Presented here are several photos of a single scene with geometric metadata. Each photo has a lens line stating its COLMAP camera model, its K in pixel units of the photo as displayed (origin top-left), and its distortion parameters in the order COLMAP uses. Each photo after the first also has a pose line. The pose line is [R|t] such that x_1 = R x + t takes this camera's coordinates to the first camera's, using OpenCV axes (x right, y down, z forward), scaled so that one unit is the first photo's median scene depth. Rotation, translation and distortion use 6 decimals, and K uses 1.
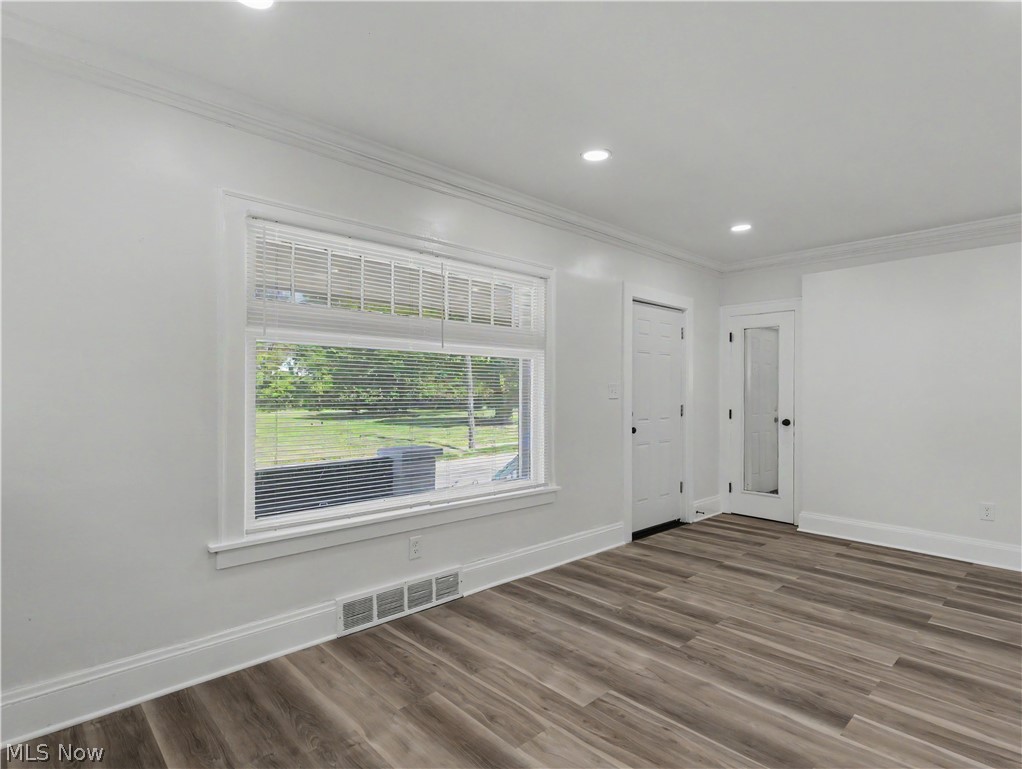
lens RADIAL K [[533.8, 0, 515.4], [0, 533.8, 382.1], [0, 0, 1]] dist [0.015110, -0.002084]
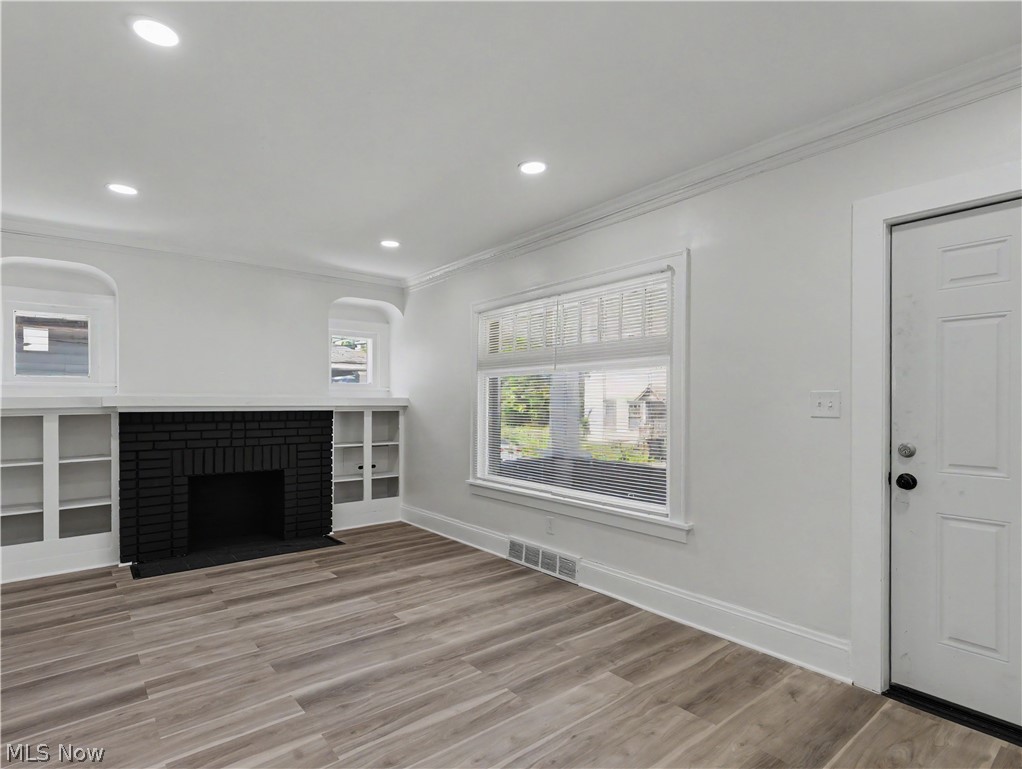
lens RADIAL K [[533.8, 0, 518.3], [0, 533.8, 399.8], [0, 0, 1]] dist [0.015110, -0.002084]
pose [[-0.057564, -0.015396, -0.998223, 1.282045], [0.013063, 0.999784, -0.016173, 0.028488], [0.998256, -0.013971, -0.057350, 1.151203]]
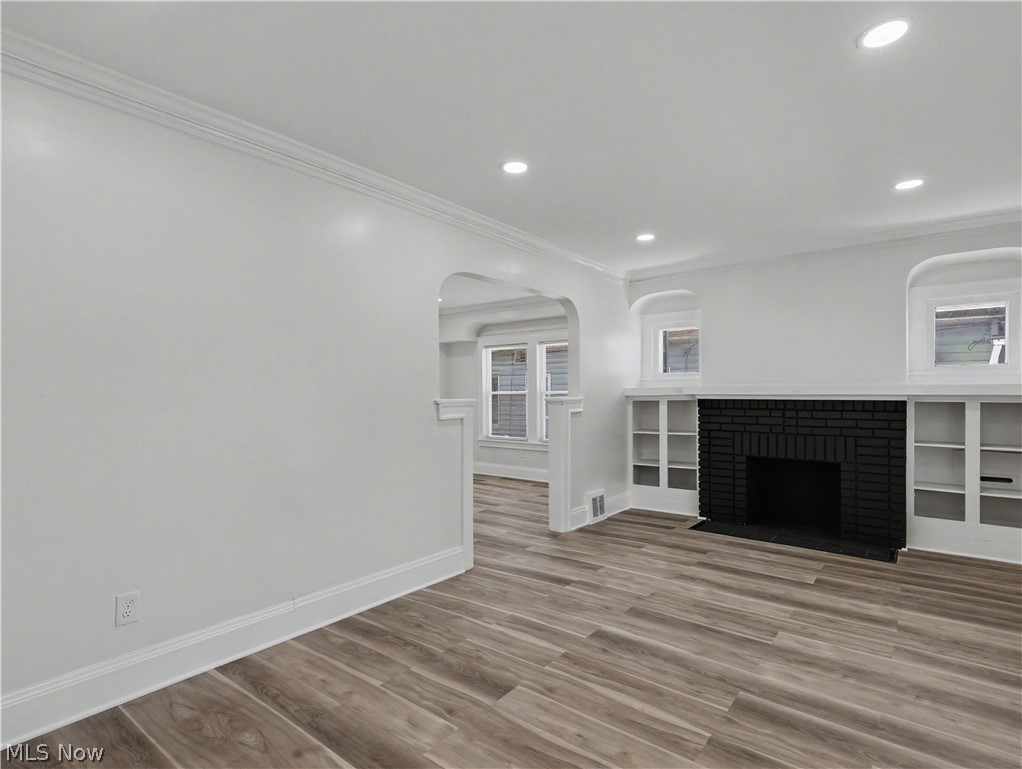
lens RADIAL K [[533.8, 0, 516.9], [0, 533.8, 389.0], [0, 0, 1]] dist [0.015110, -0.002084]
pose [[-0.986968, -0.008165, -0.160707, 0.784541], [-0.005101, 0.999797, -0.019468, 0.029490], [0.160833, -0.018394, -0.986810, 1.766788]]
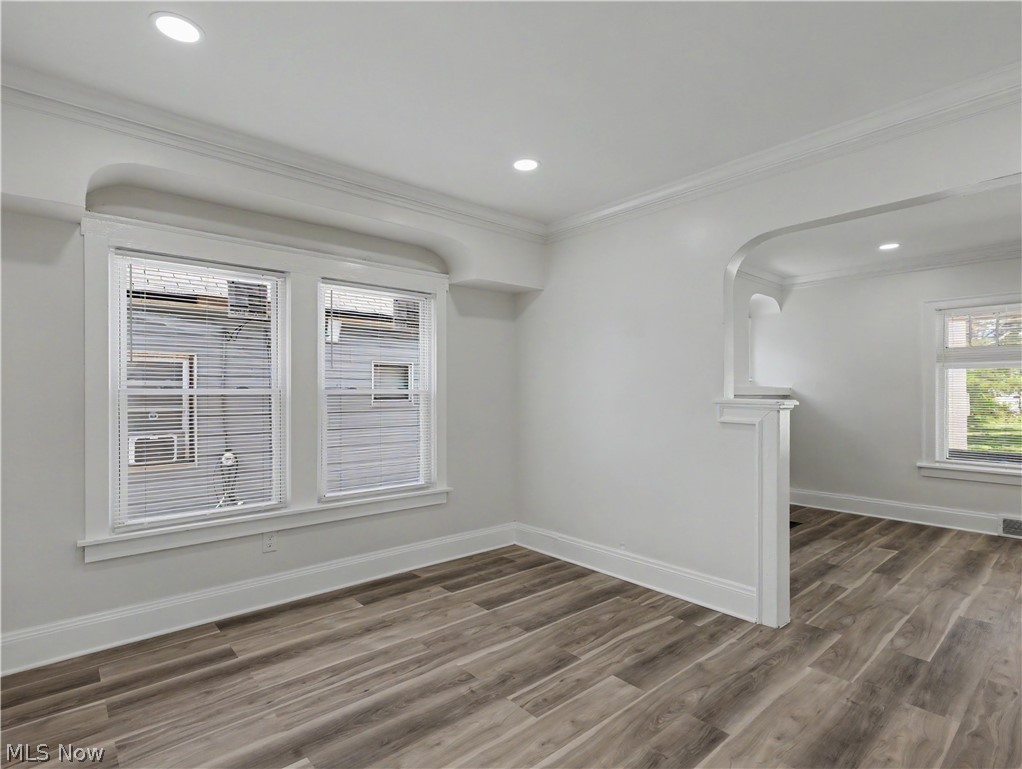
lens RADIAL K [[533.8, 0, 512.4], [0, 533.8, 387.6], [0, 0, 1]] dist [0.015110, -0.002084]
pose [[-0.012062, -0.015611, -0.999805, 1.461372], [0.011983, 0.999804, -0.015755, 0.006516], [0.999855, -0.012170, -0.011873, -0.544546]]
